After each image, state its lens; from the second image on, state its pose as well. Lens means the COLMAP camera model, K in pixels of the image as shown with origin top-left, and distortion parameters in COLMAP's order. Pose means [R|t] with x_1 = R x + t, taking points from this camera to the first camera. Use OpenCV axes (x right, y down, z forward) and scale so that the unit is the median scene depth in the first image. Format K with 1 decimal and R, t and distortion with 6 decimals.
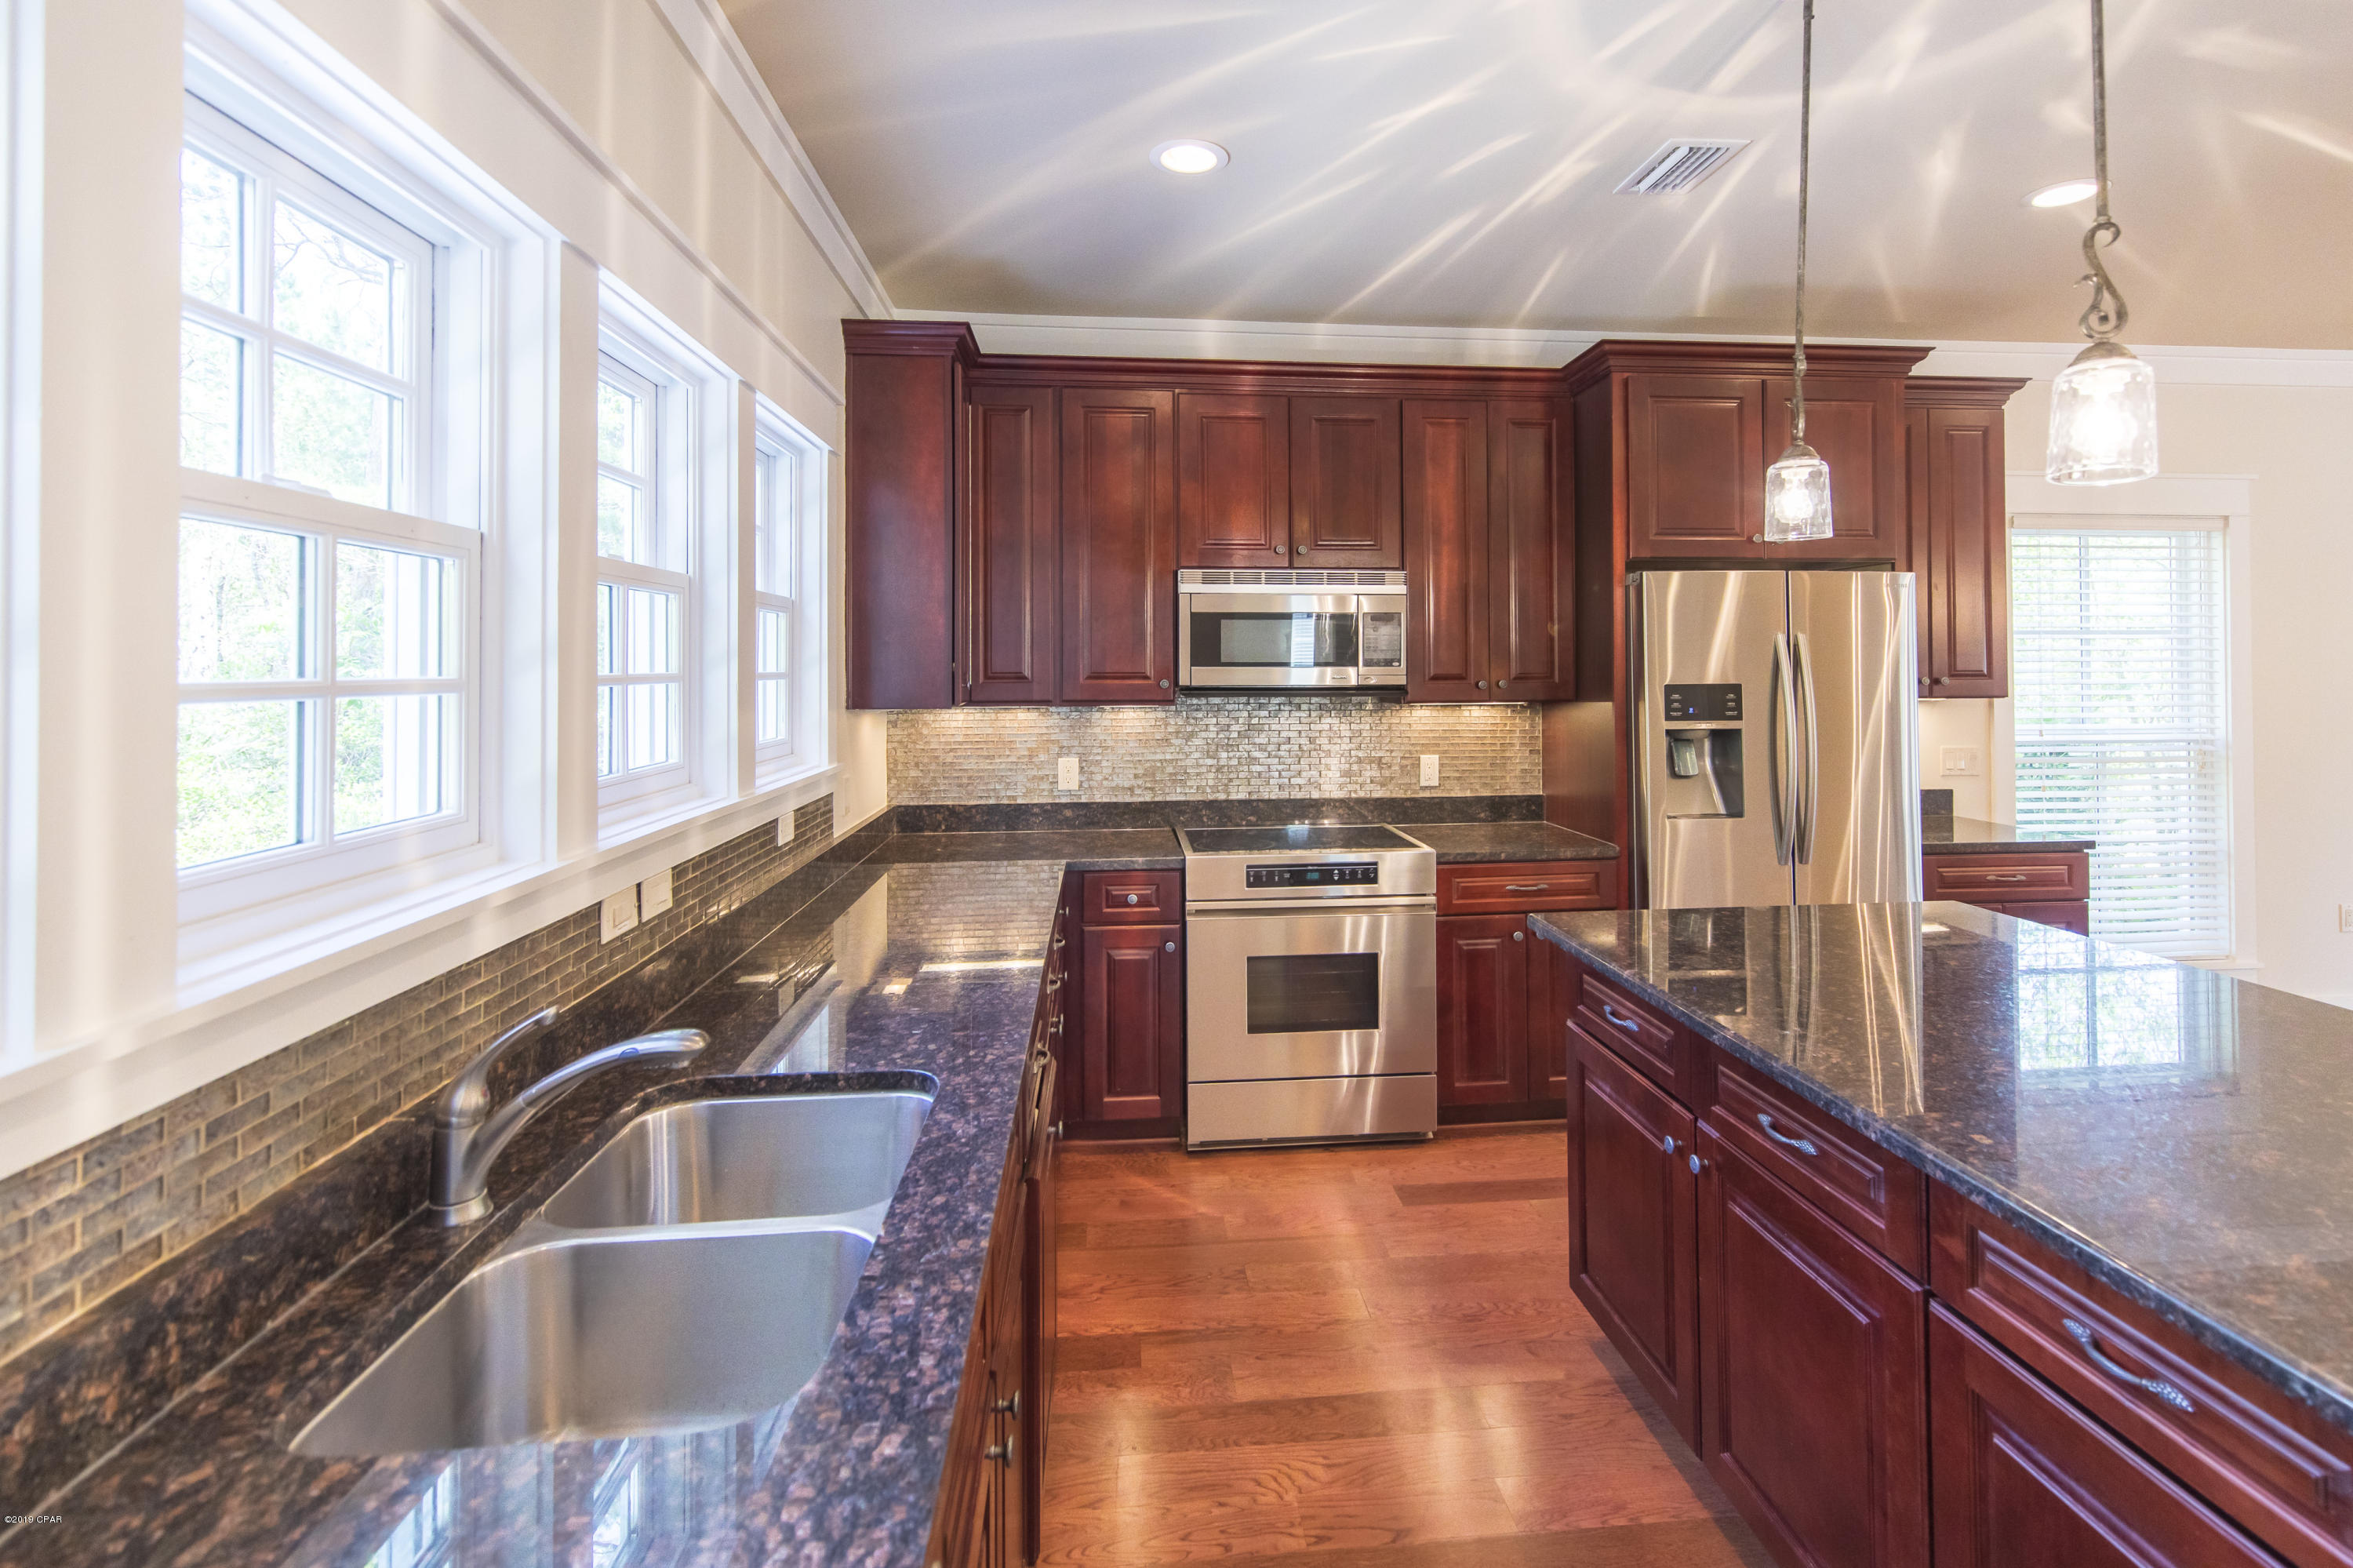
lens RADIAL K [[1088.1, 0, 1208.7], [0, 1088.1, 657.3], [0, 0, 1]] dist [-0.001747, 0.000270]
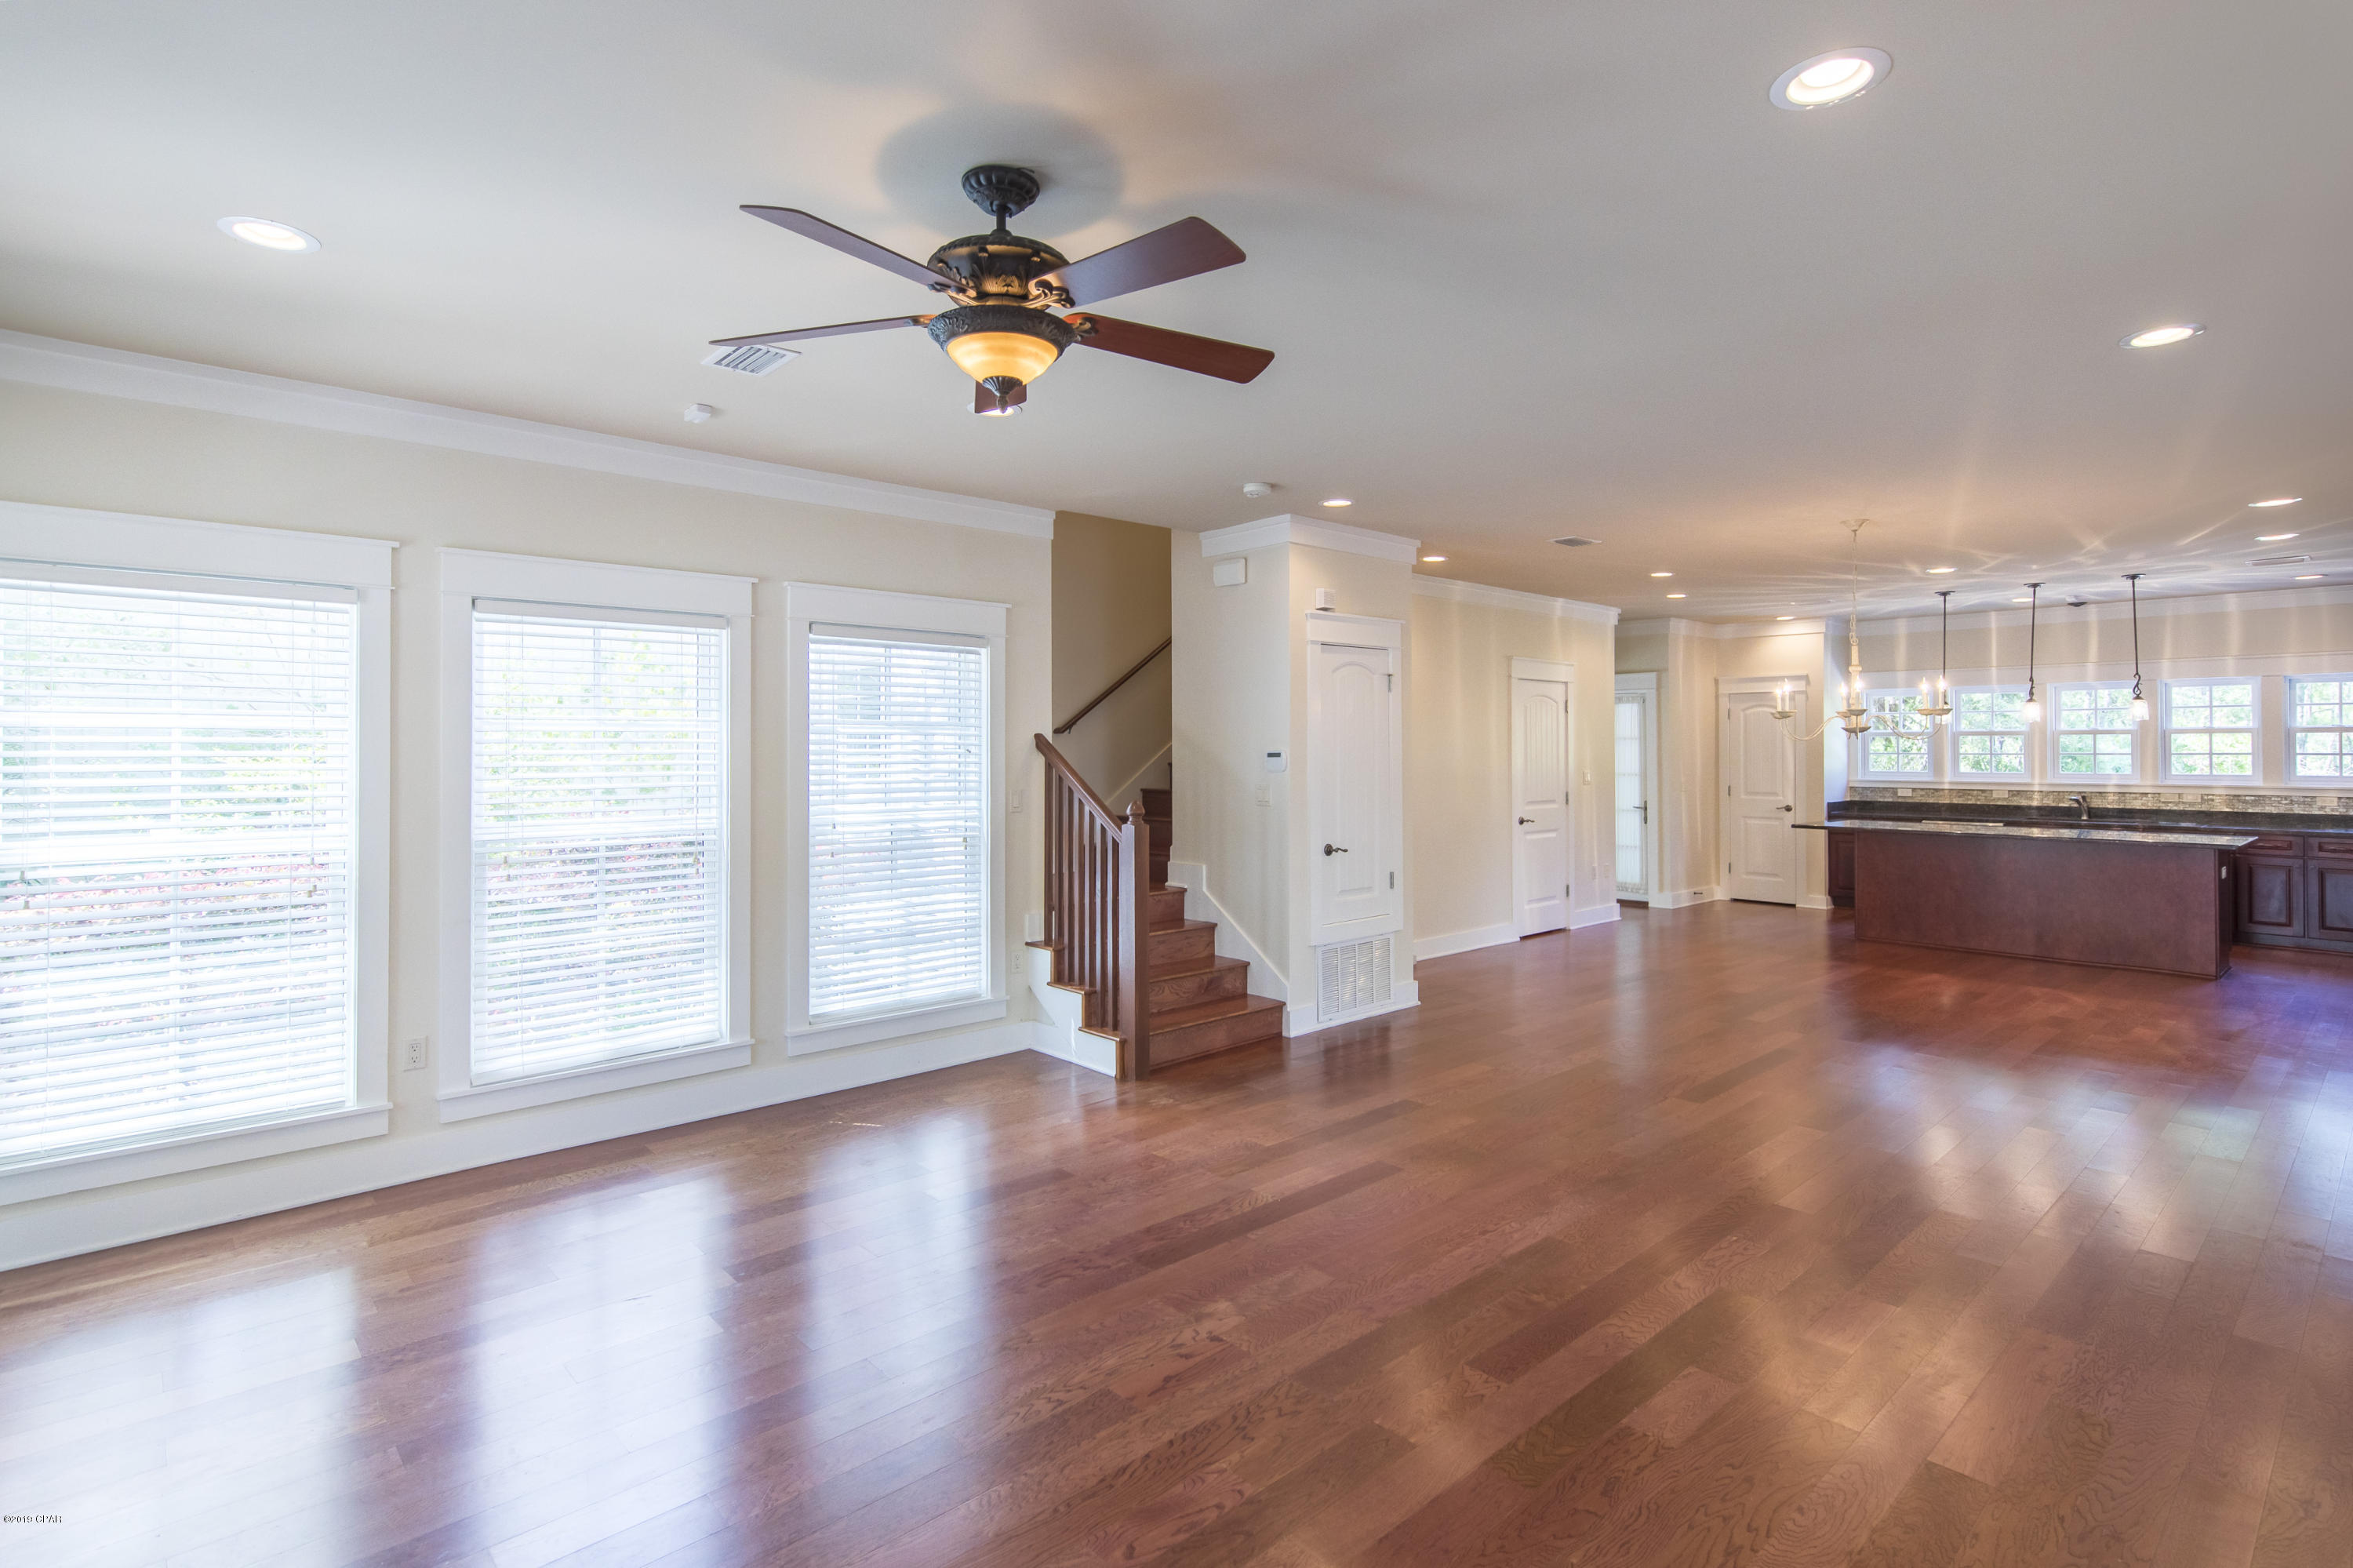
lens RADIAL K [[1117.6, 0, 1179.2], [0, 1117.6, 741.4], [0, 0, 1]] dist [0.016491, -0.006055]
pose [[-0.800540, 0.004181, -0.599265, 2.929502], [0.012733, 0.999869, -0.010033, -0.019784], [0.599144, -0.015662, -0.800488, 1.102401]]
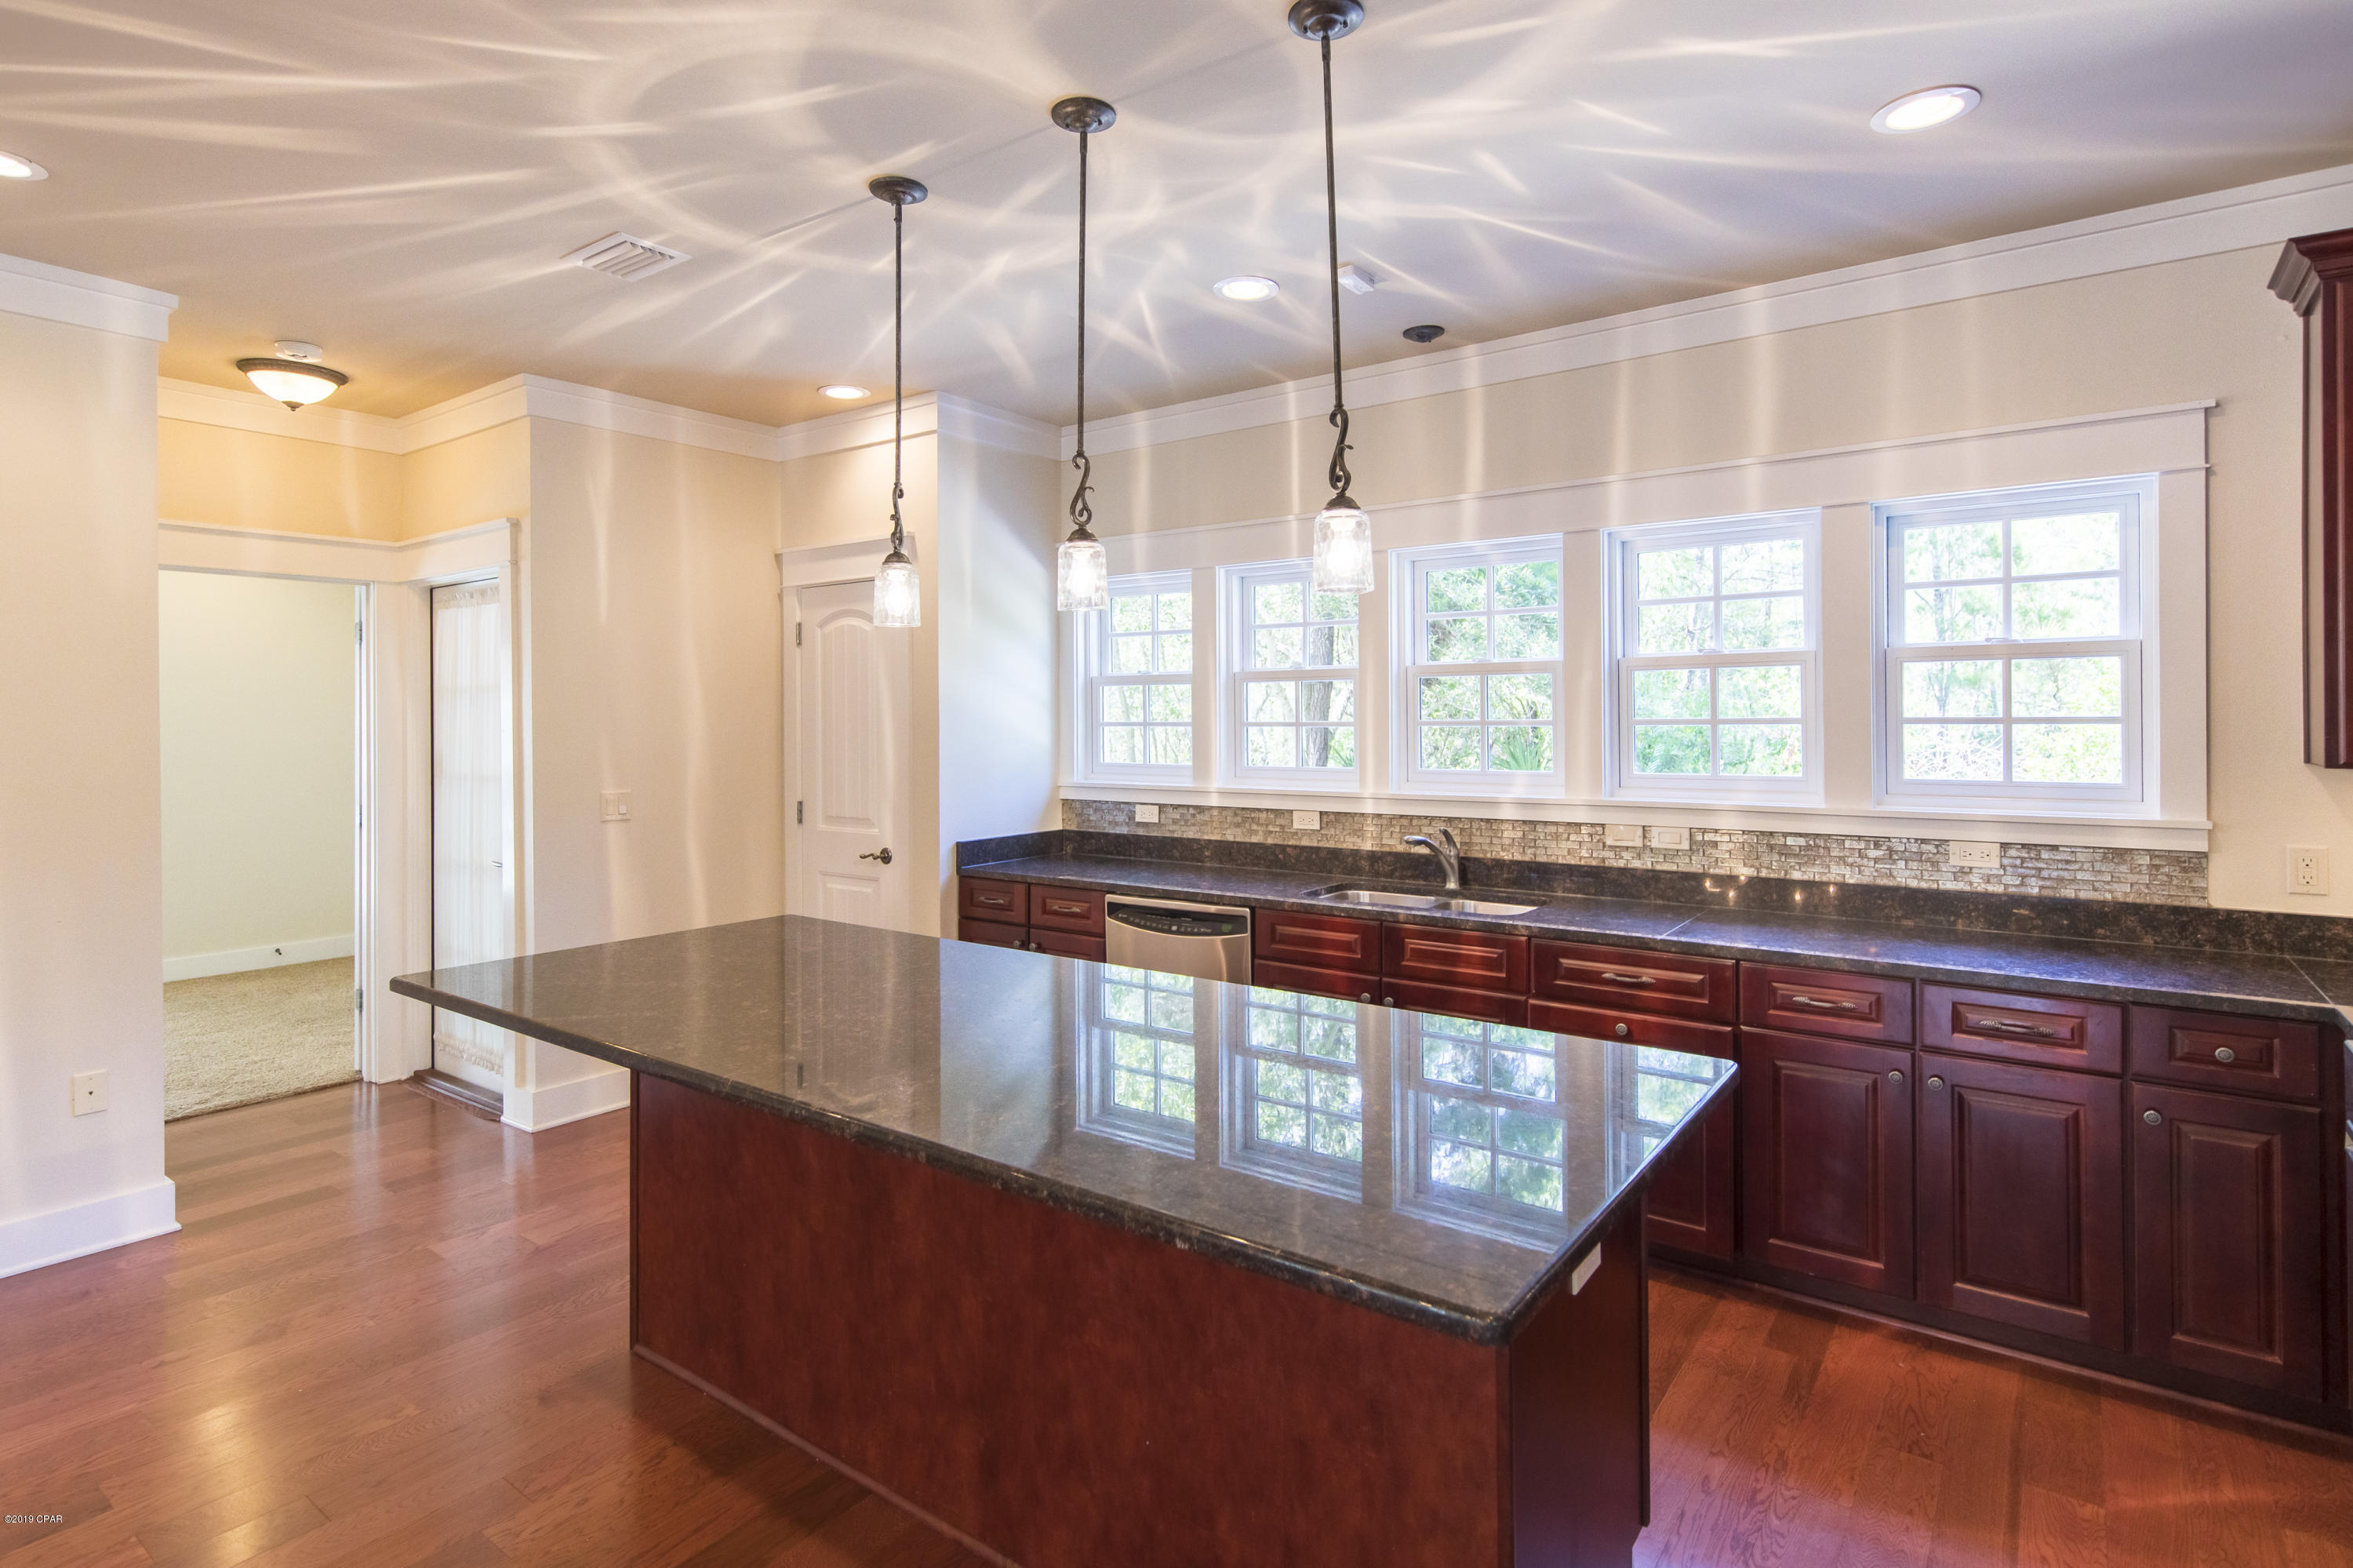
lens RADIAL K [[1191.6, 0, 1155.6], [0, 1191.6, 715.3], [0, 0, 1]] dist [0.005157, 0.000789]
pose [[-0.671582, 0.008025, -0.740887, 0.746076], [0.017176, 0.999841, -0.004739, 0.002452], [0.740731, -0.015908, -0.671613, 0.806917]]
